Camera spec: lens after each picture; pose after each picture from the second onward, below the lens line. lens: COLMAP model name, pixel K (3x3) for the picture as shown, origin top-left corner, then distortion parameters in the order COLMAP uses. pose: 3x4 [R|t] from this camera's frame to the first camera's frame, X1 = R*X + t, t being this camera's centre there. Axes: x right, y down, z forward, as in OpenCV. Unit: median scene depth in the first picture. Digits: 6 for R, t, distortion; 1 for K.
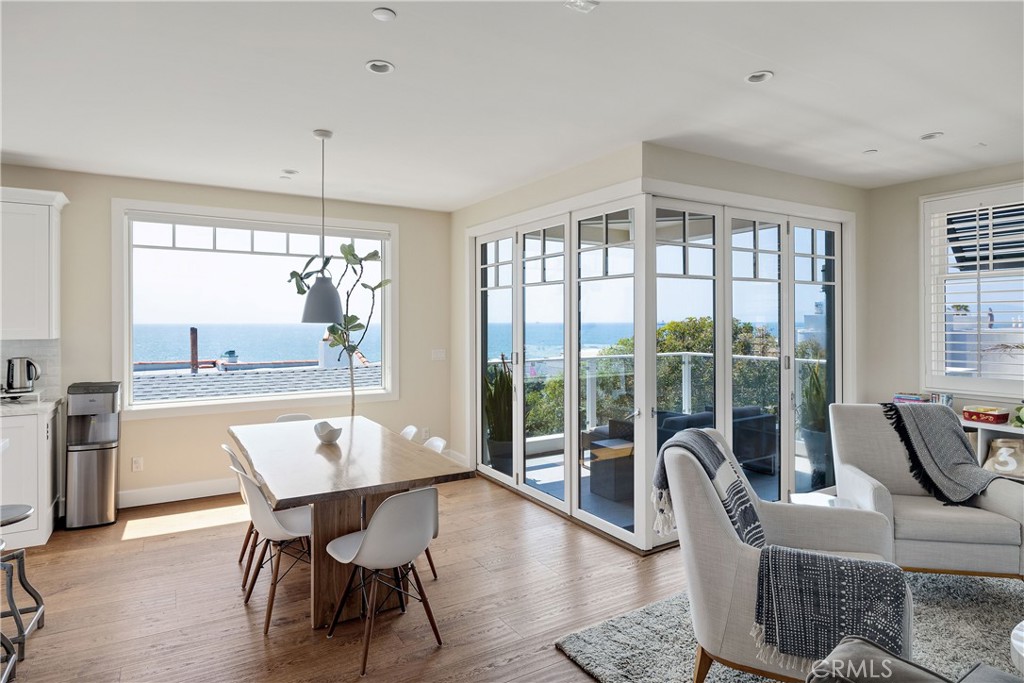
lens RADIAL K [[569.1, 0, 508.5], [0, 569.1, 323.0], [0, 0, 1]] dist [-0.002905, -0.000302]
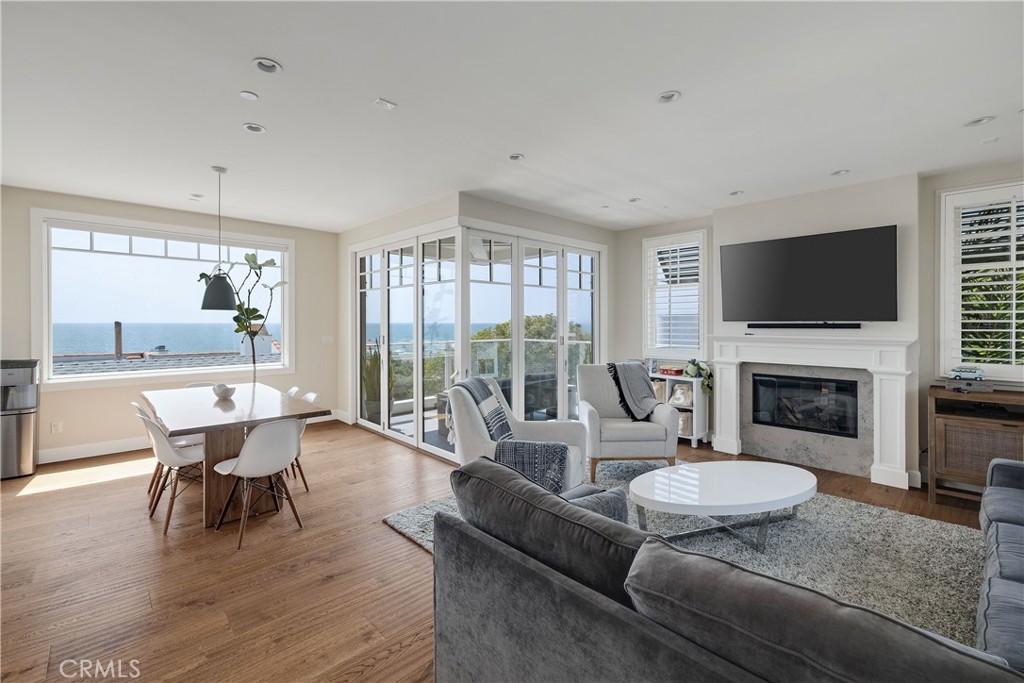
lens RADIAL K [[440.1, 0, 515.1], [0, 440.1, 326.7], [0, 0, 1]] dist [-0.000667, -0.000330]
pose [[0.976157, 0.001705, 0.217060, 0.107477], [-0.002885, 0.999983, 0.005120, 0.025894], [-0.217048, -0.005624, 0.976145, -0.139298]]
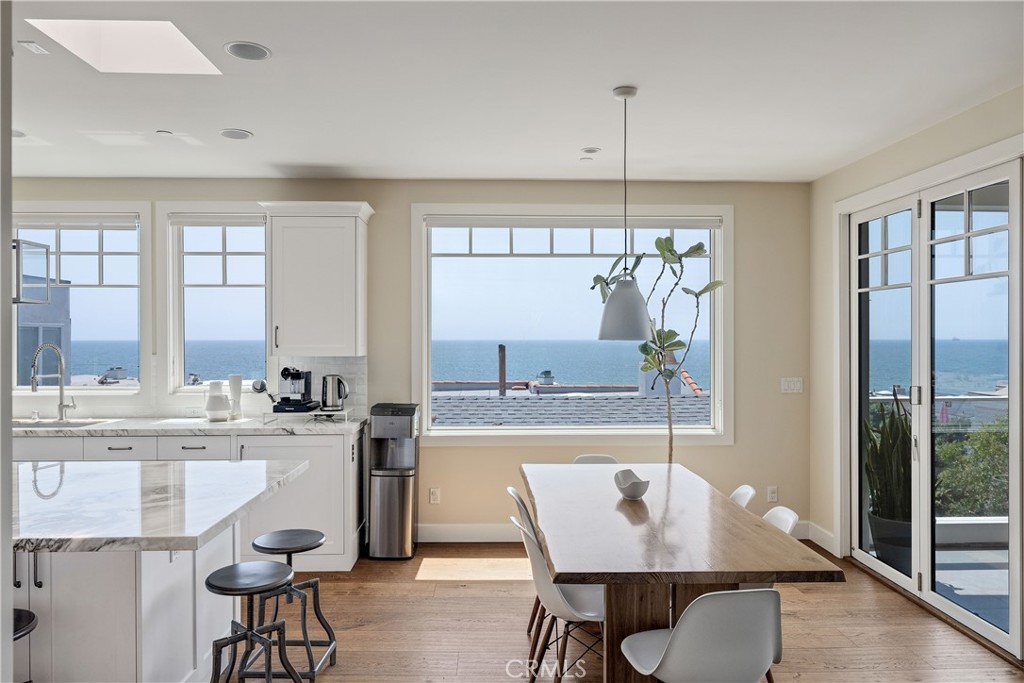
lens RADIAL K [[707.3, 0, 512.0], [0, 707.3, 341.5], [0, 0, 1]] dist [0.005553, 0.000247]
pose [[0.873608, 0.002714, -0.486623, 0.002091], [-0.001198, 0.999993, 0.003426, -0.001385], [0.486629, -0.002410, 0.873605, 0.080712]]
